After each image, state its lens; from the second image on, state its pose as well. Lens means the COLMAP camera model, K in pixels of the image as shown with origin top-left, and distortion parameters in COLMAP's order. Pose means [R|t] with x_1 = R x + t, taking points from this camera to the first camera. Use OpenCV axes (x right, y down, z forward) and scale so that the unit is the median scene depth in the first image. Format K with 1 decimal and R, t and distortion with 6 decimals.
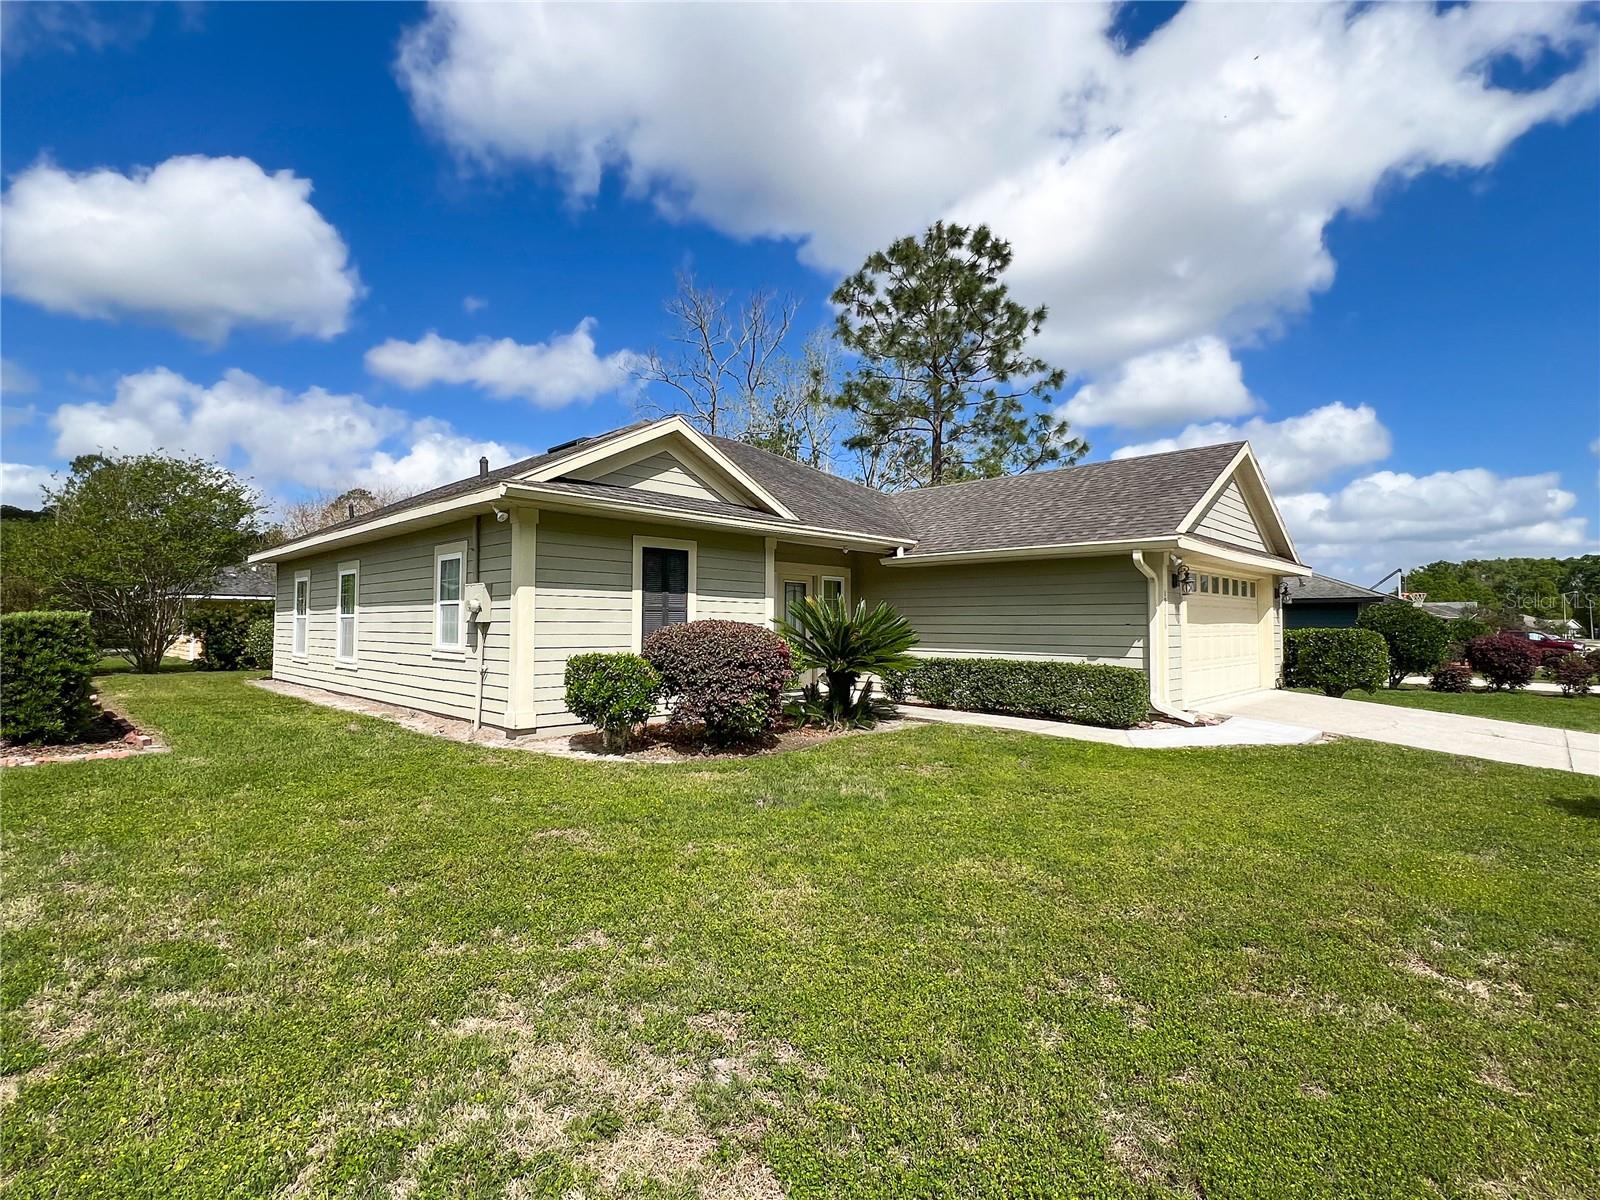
lens RADIAL K [[762.2, 0, 801.6], [0, 762.2, 609.5], [0, 0, 1]] dist [-0.003070, 0.000288]
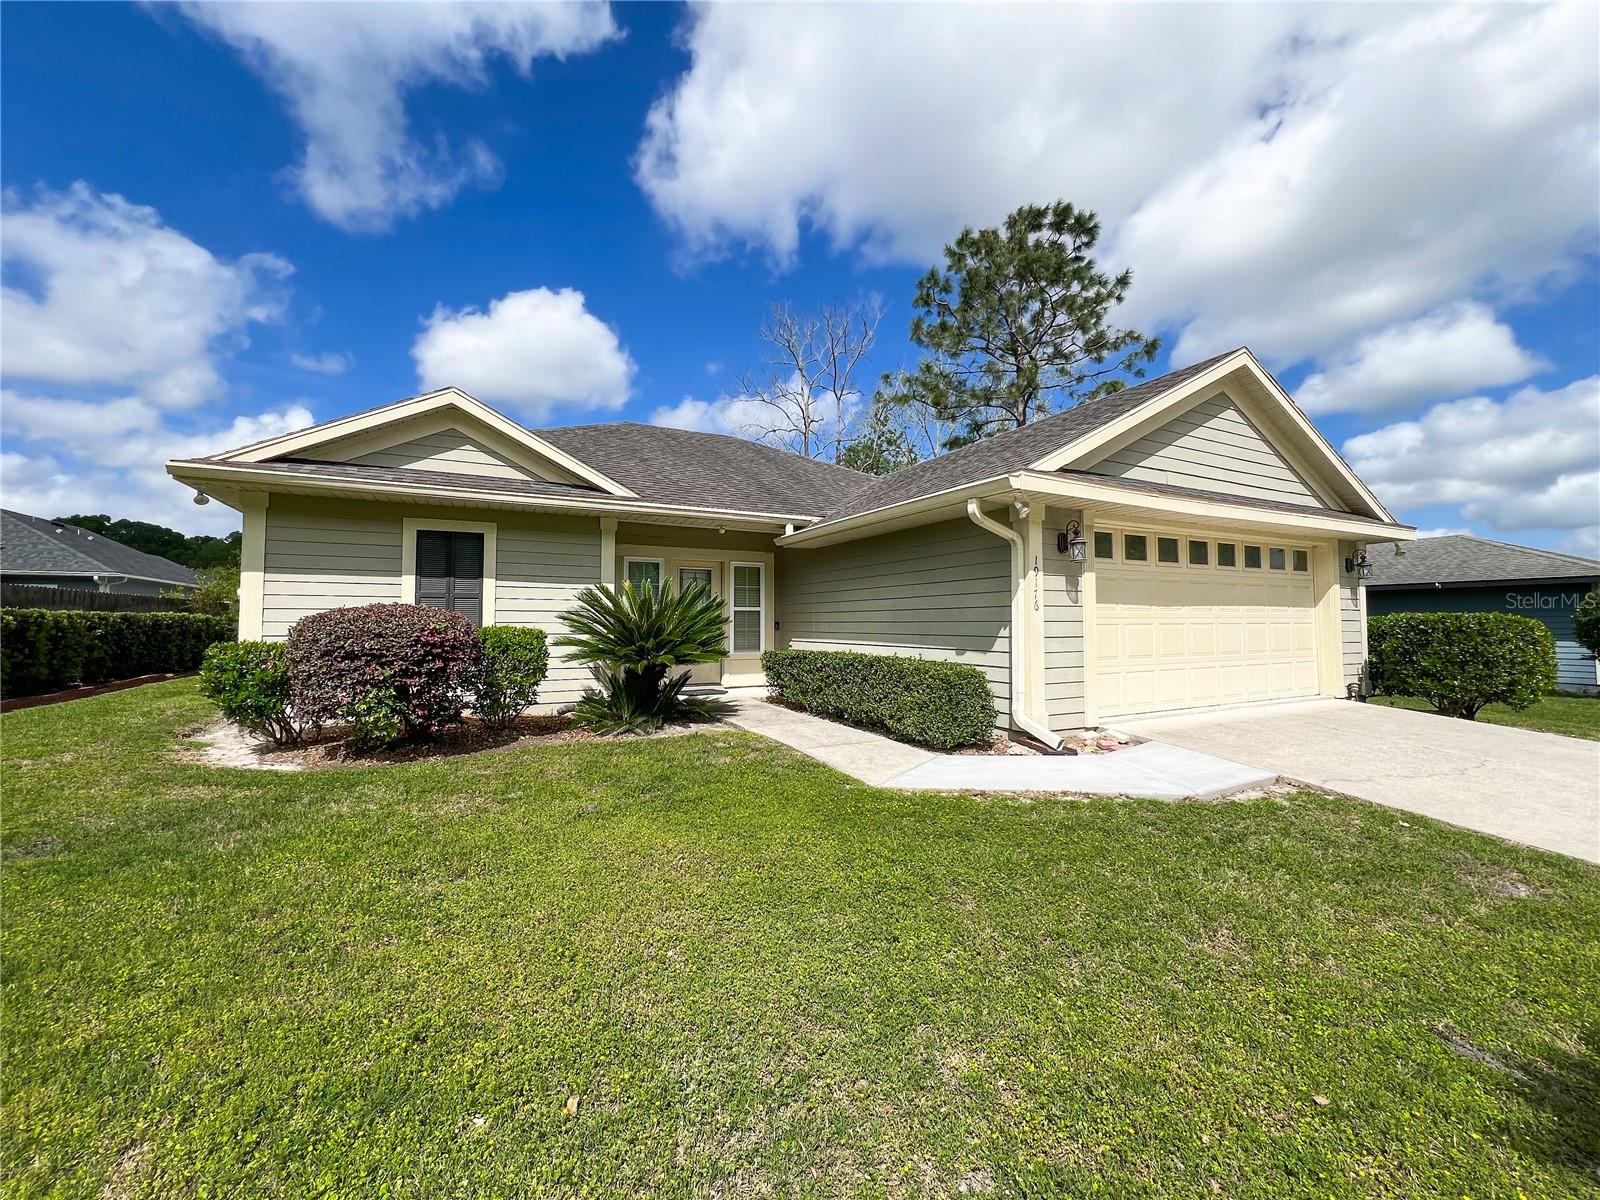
lens RADIAL K [[647.5, 0, 798.3], [0, 647.5, 588.5], [0, 0, 1]] dist [-0.001798, 0.000619]
pose [[0.948324, -0.022050, -0.316536, 0.462576], [0.011561, 0.999321, -0.034978, 0.023259], [0.317093, 0.029511, 0.947935, 0.362513]]
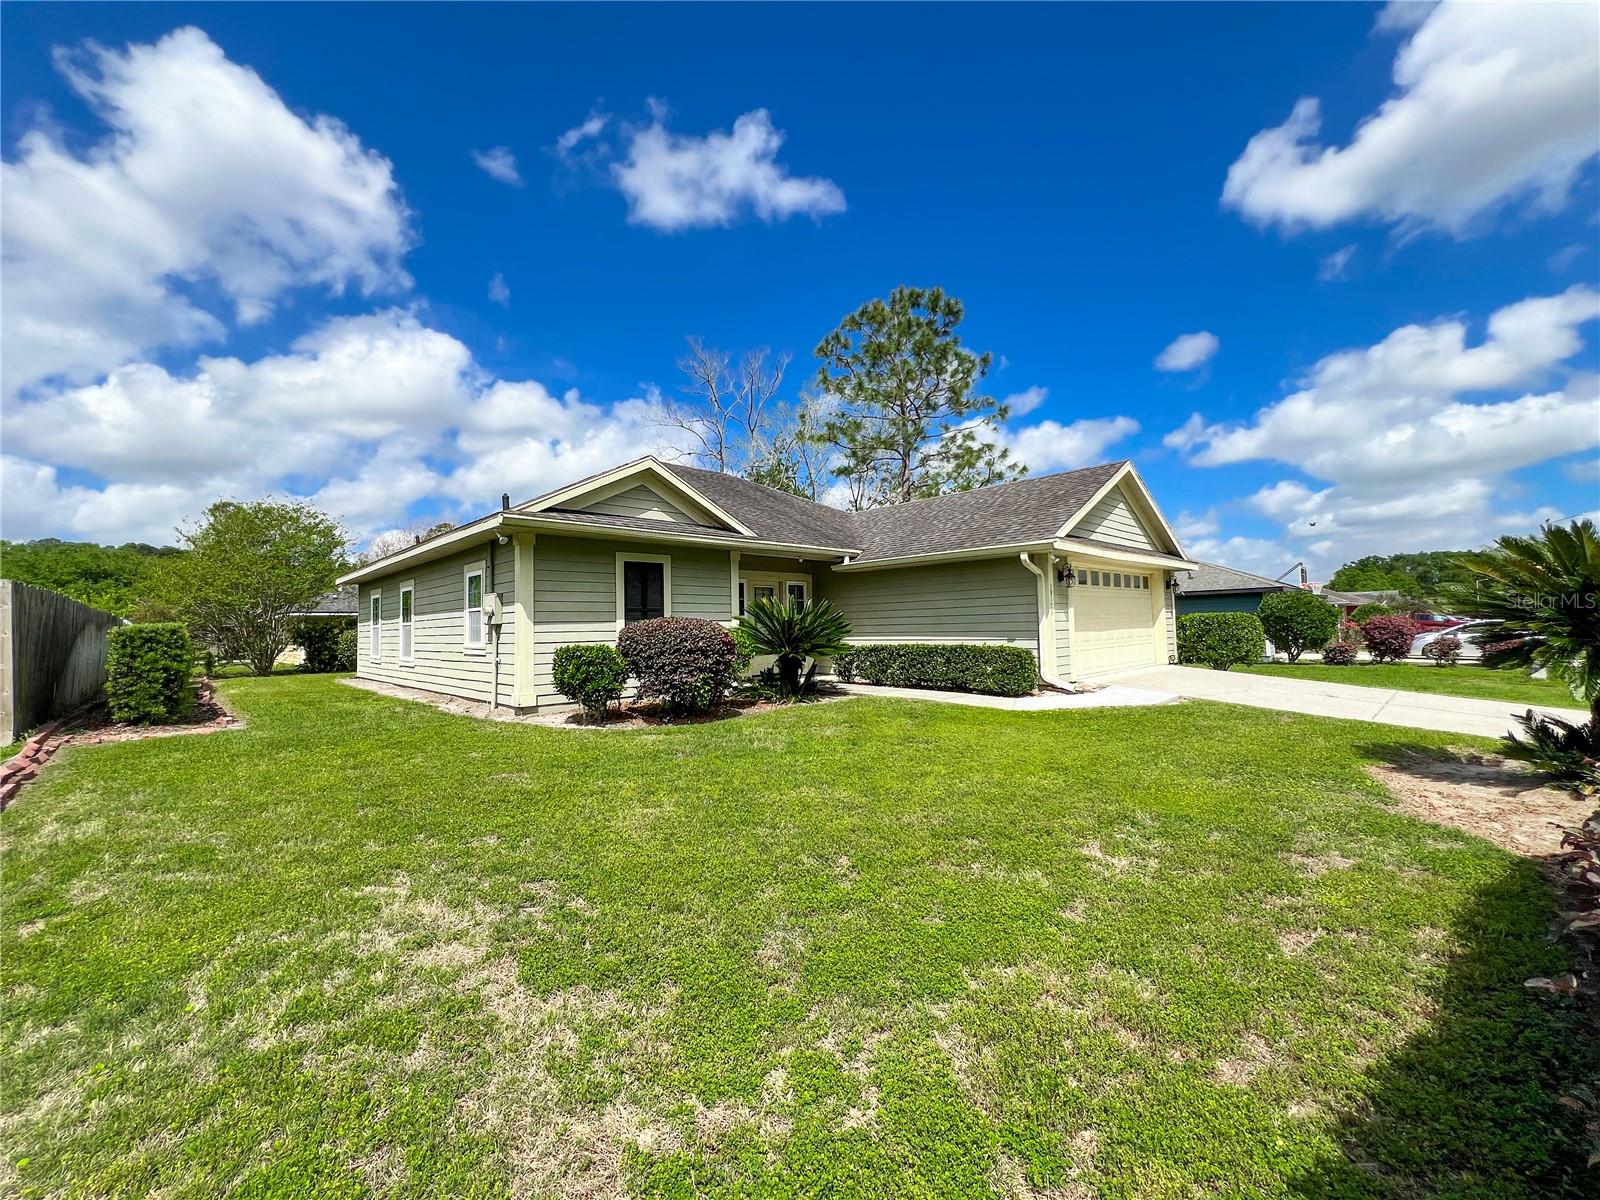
lens RADIAL K [[642.9, 0, 802.5], [0, 642.9, 604.3], [0, 0, 1]] dist [-0.000887, -0.000714]
pose [[0.999219, -0.027855, -0.028011, 0.105734], [0.027448, 0.999514, -0.014804, 0.011873], [0.028410, 0.014024, 0.999498, -0.047731]]
